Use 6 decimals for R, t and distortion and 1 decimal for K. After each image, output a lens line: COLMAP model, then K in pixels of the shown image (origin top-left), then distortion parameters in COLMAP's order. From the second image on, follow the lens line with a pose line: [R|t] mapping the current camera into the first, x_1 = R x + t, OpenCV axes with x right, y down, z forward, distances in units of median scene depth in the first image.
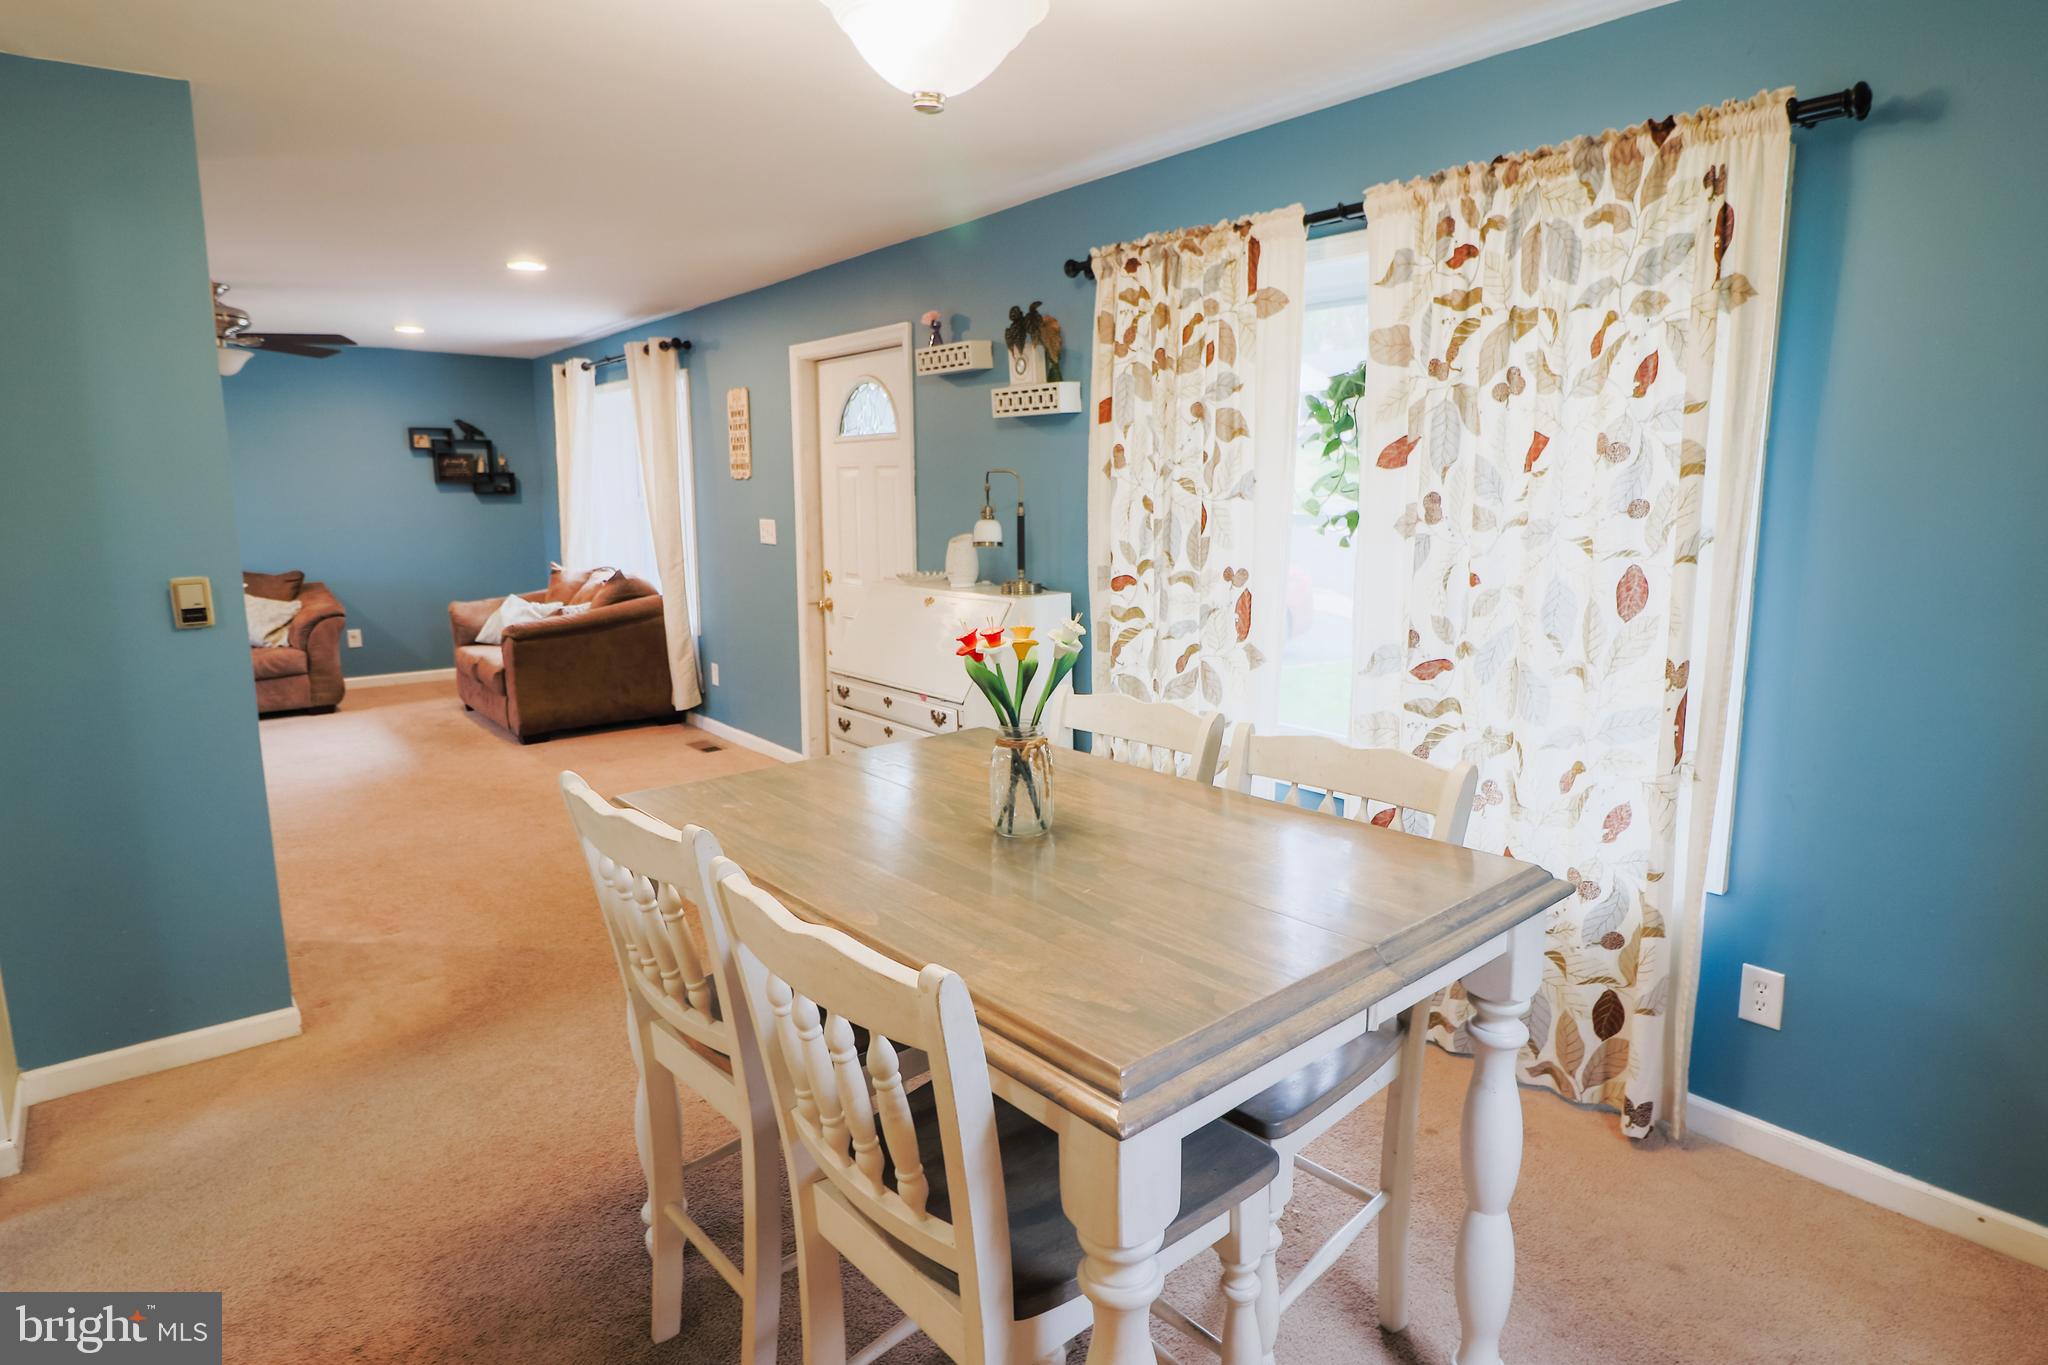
lens RADIAL K [[1087.8, 0, 1060.1], [0, 1087.8, 671.1], [0, 0, 1]] dist [-0.001425, -0.014931]
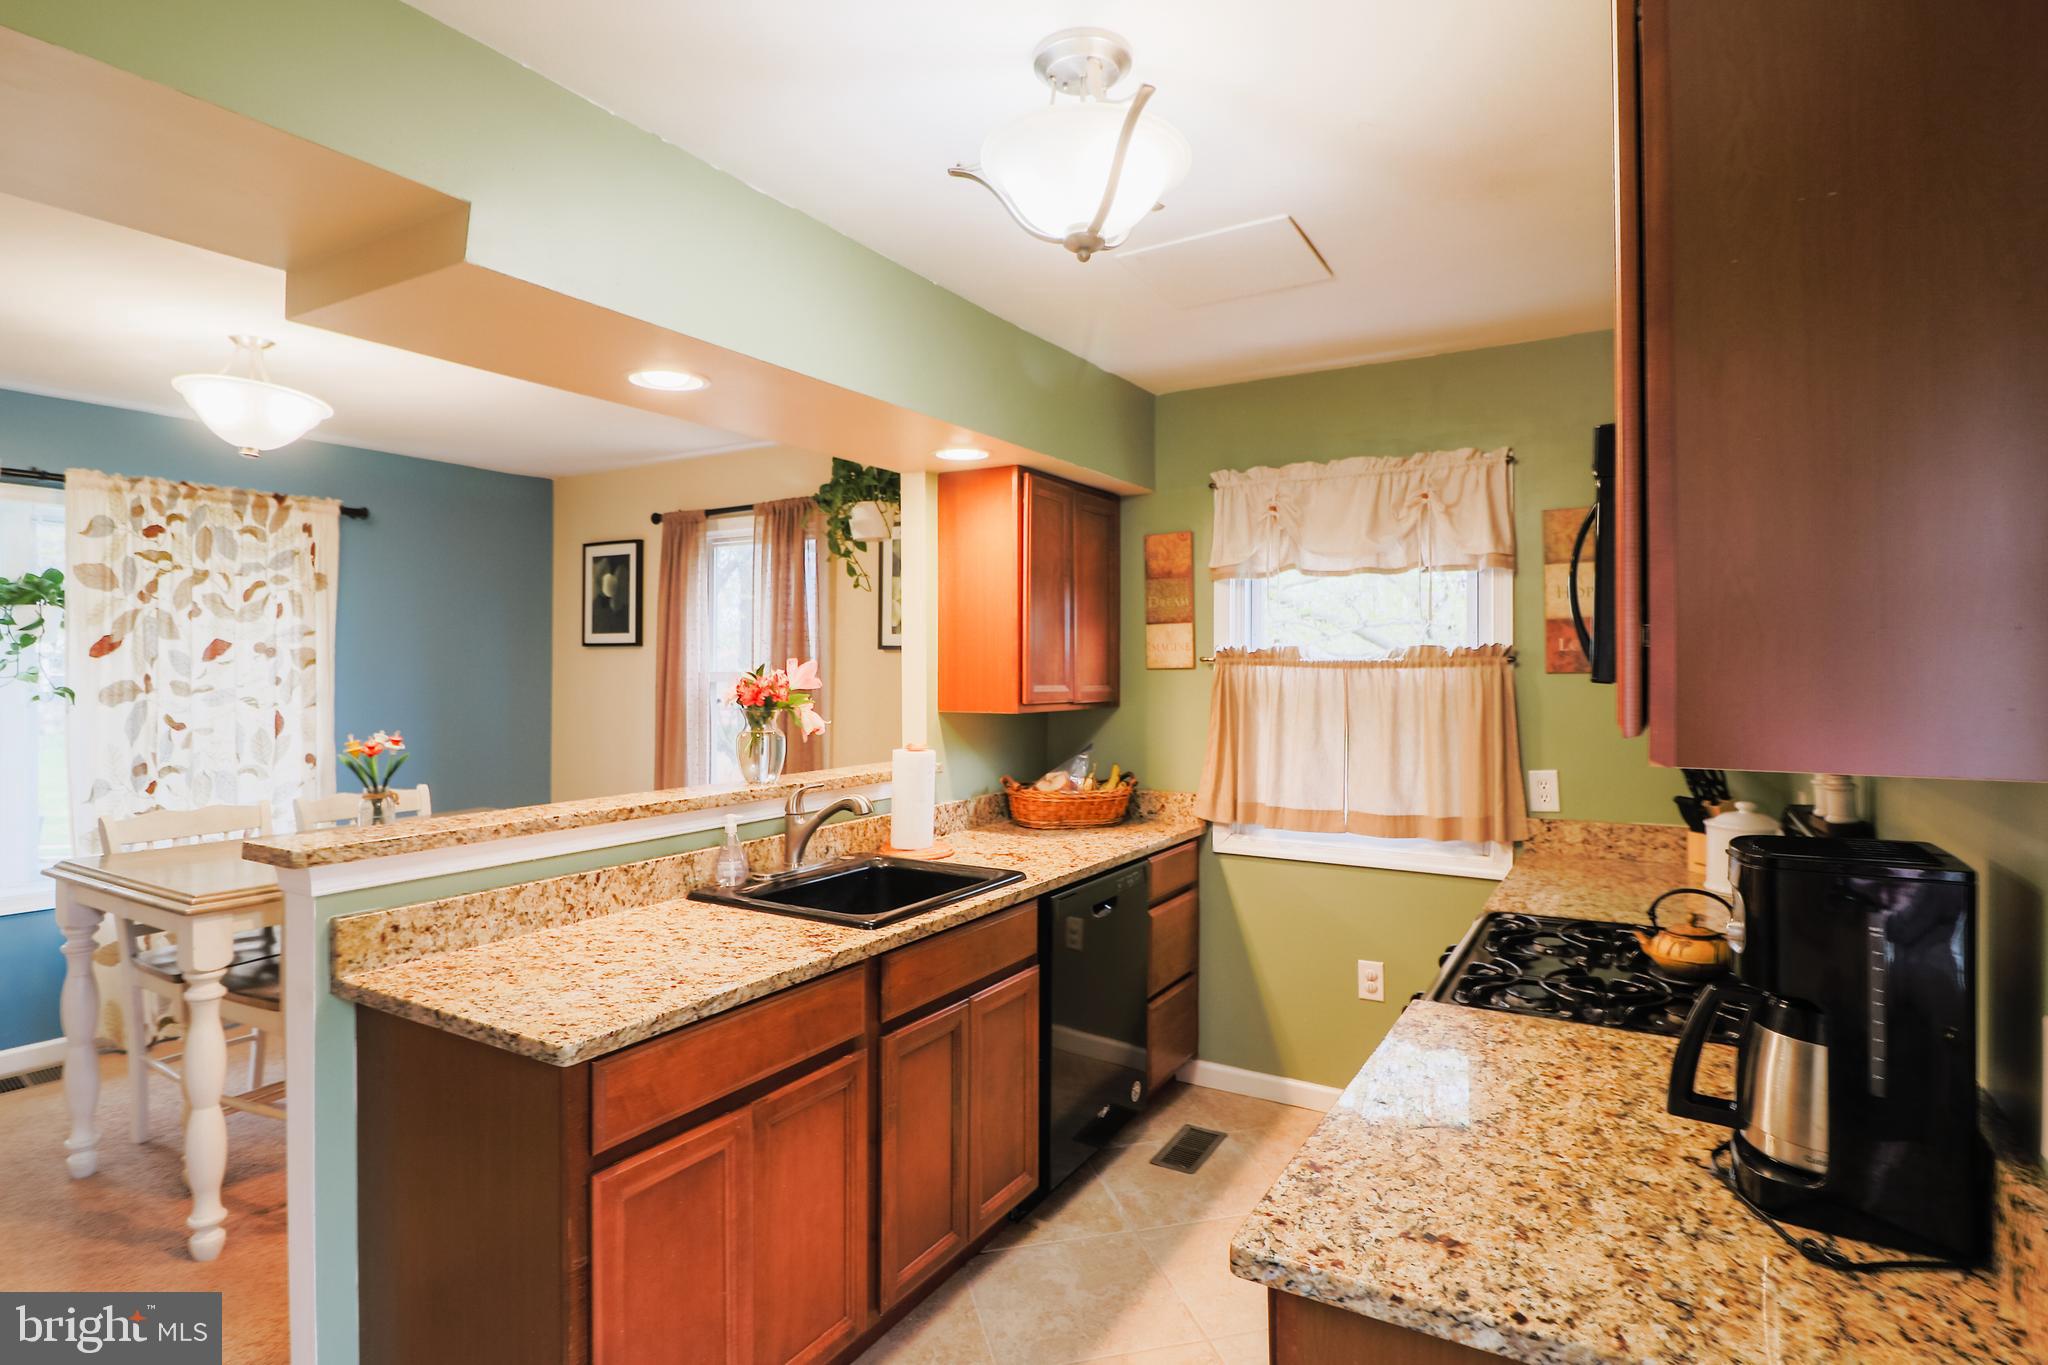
lens RADIAL K [[1045.6, 0, 1024.0], [0, 1045.6, 682.5], [0, 0, 1]] dist [0.000109, -0.017519]
pose [[-0.306718, -0.012437, 0.951719, -0.727517], [0.157970, 0.985381, 0.063787, -0.024243], [-0.938600, 0.169908, -0.300270, 0.134787]]
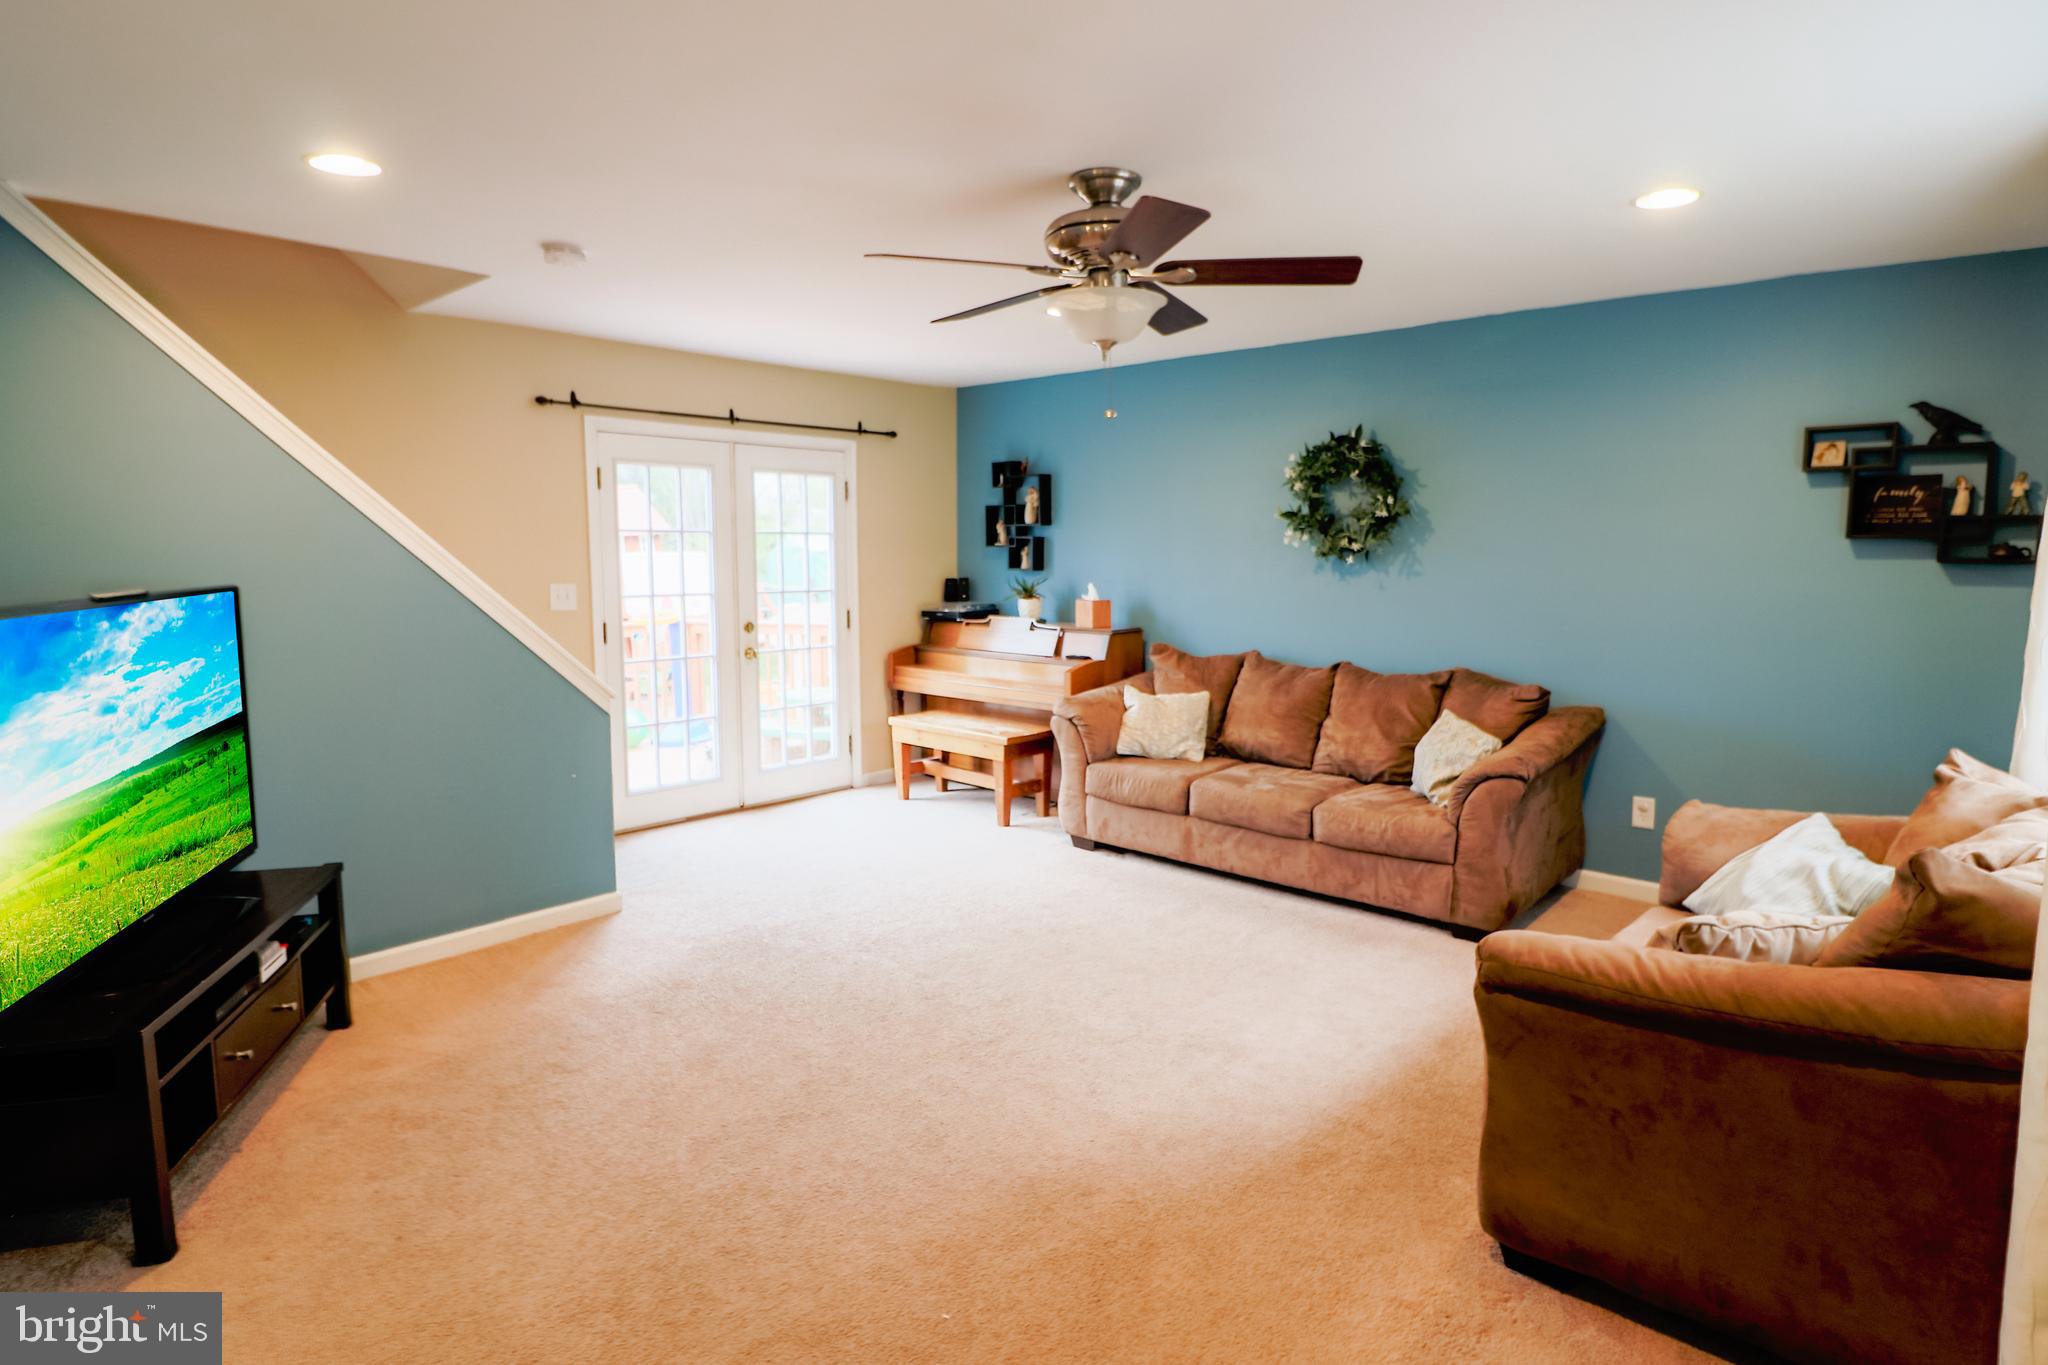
lens RADIAL K [[1078.8, 0, 1081.3], [0, 1078.8, 679.5], [0, 0, 1]] dist [-0.025167, -0.001241]
pose [[0.134334, 0.117582, -0.983935, -0.221755], [-0.167968, 0.981269, 0.094331, -0.149503], [0.976597, 0.152598, 0.151567, 0.912374]]
